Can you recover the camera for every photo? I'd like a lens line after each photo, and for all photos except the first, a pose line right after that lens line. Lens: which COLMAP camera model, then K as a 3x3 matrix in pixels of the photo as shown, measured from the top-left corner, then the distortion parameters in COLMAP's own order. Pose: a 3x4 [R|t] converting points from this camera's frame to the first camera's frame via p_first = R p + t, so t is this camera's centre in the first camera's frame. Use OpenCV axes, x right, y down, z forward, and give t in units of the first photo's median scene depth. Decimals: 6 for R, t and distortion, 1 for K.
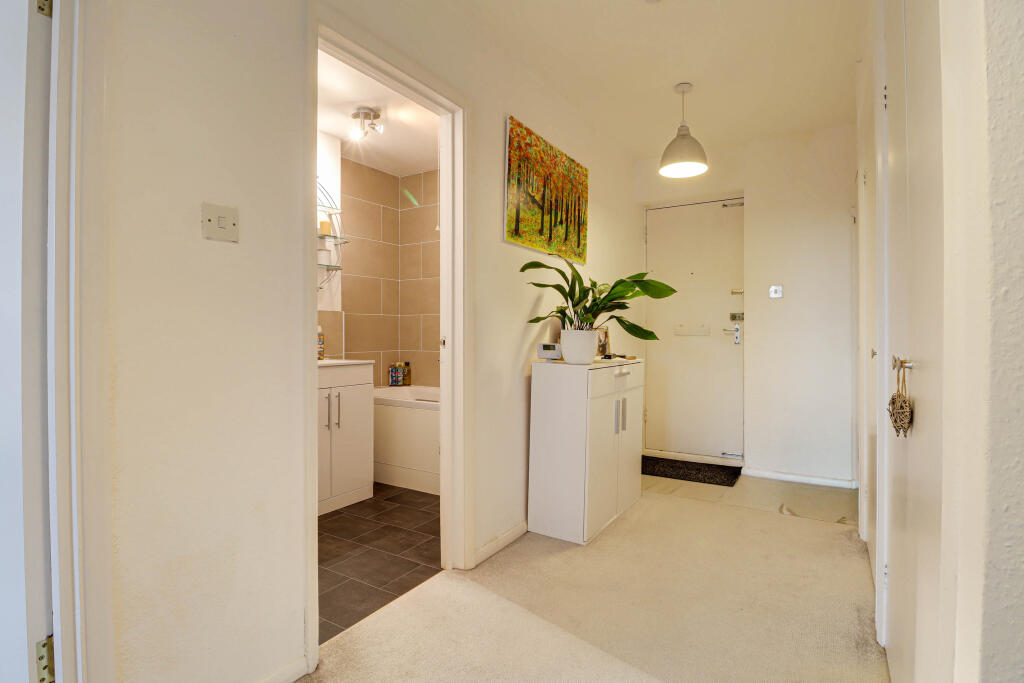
lens RADIAL K [[485.6, 0, 517.9], [0, 485.6, 338.6], [0, 0, 1]] dist [-0.001223, -0.013080]
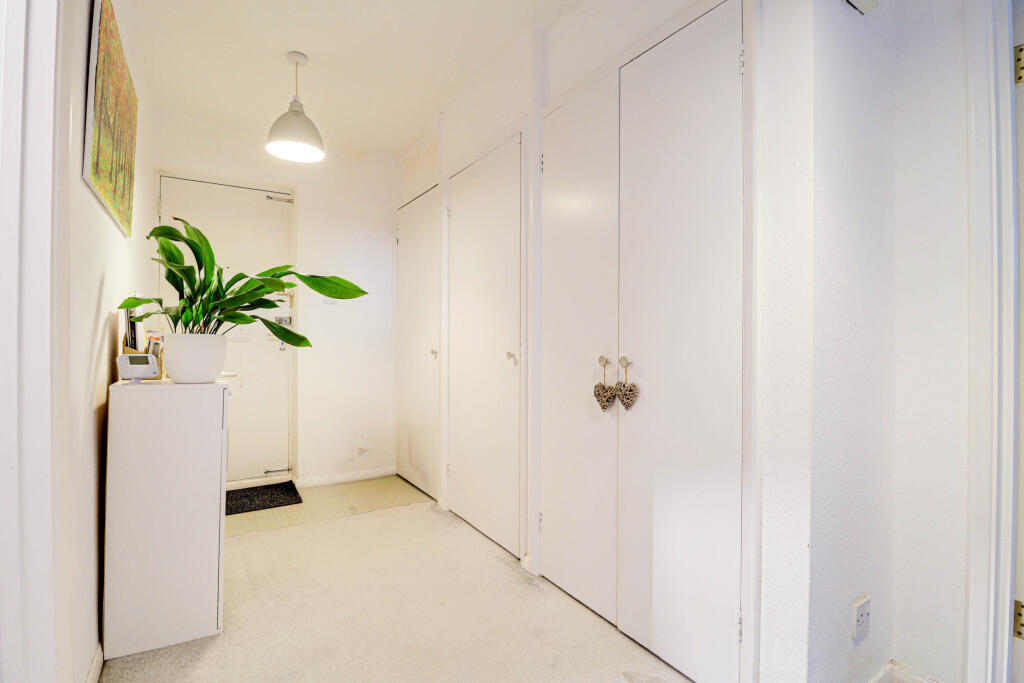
lens RADIAL K [[502.5, 0, 510.8], [0, 502.5, 345.5], [0, 0, 1]] dist [-0.001445, -0.000759]
pose [[0.464126, -0.007785, 0.885735, -0.284587], [0.005129, 0.999968, 0.006102, -0.002590], [-0.885754, 0.001711, 0.464151, 0.241717]]
